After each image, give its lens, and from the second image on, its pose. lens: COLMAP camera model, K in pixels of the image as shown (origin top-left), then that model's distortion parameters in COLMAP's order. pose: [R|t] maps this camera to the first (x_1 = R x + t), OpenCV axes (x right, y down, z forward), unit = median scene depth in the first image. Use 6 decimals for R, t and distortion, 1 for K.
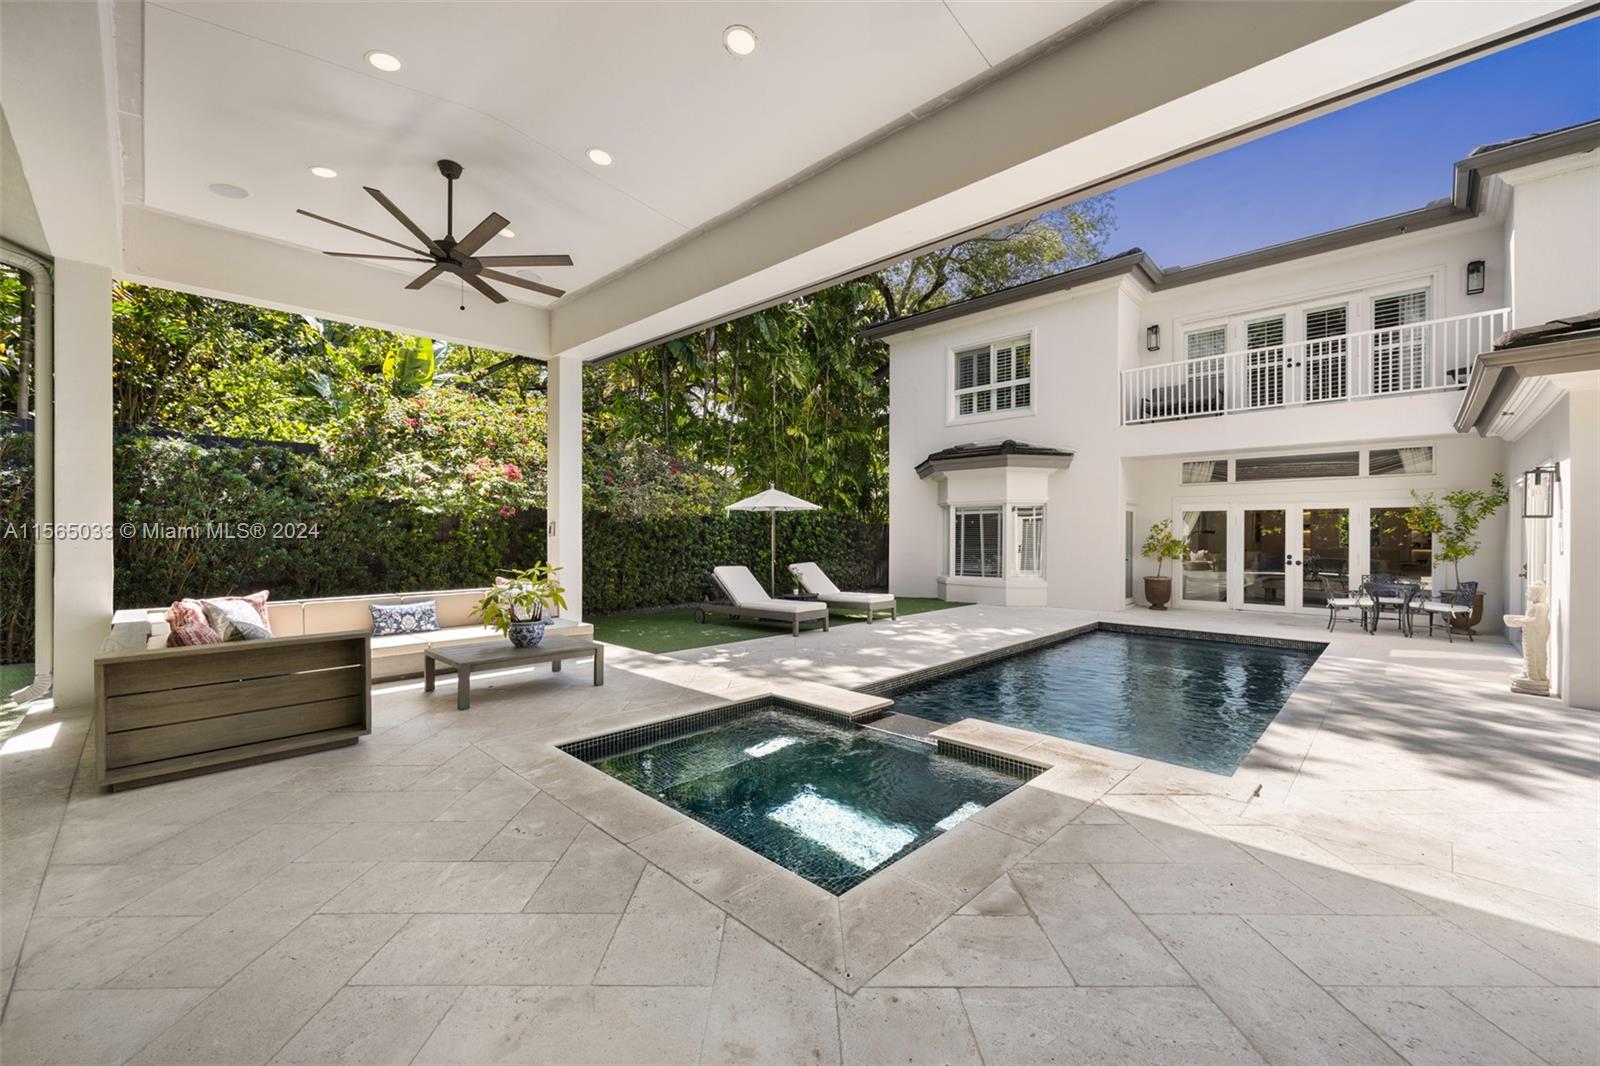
lens RADIAL K [[640.2, 0, 801.7], [0, 640.2, 538.4], [0, 0, 1]] dist [0.001472, -0.000140]
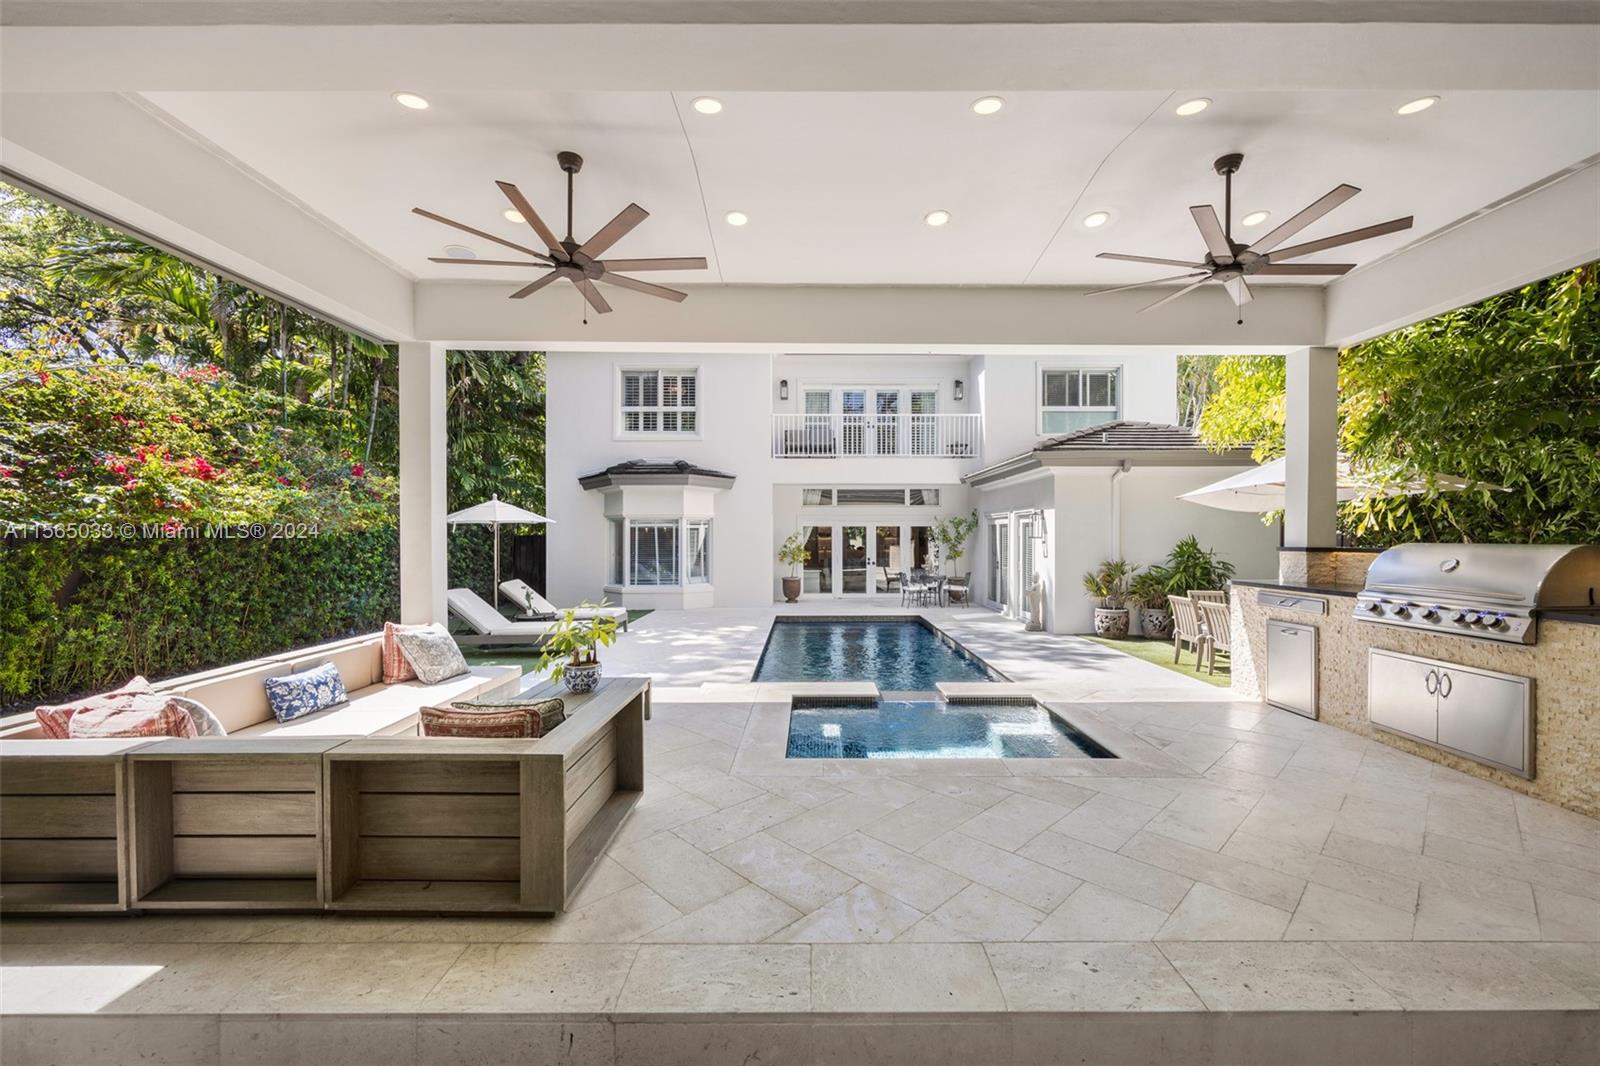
lens RADIAL K [[640.2, 0, 814.8], [0, 640.2, 538.3], [0, 0, 1]] dist [0.001472, -0.000140]
pose [[0.716665, -0.005581, 0.697396, -0.314880], [0.008164, 0.999967, -0.000388, -0.017461], [-0.697370, 0.005972, 0.716686, 0.043847]]
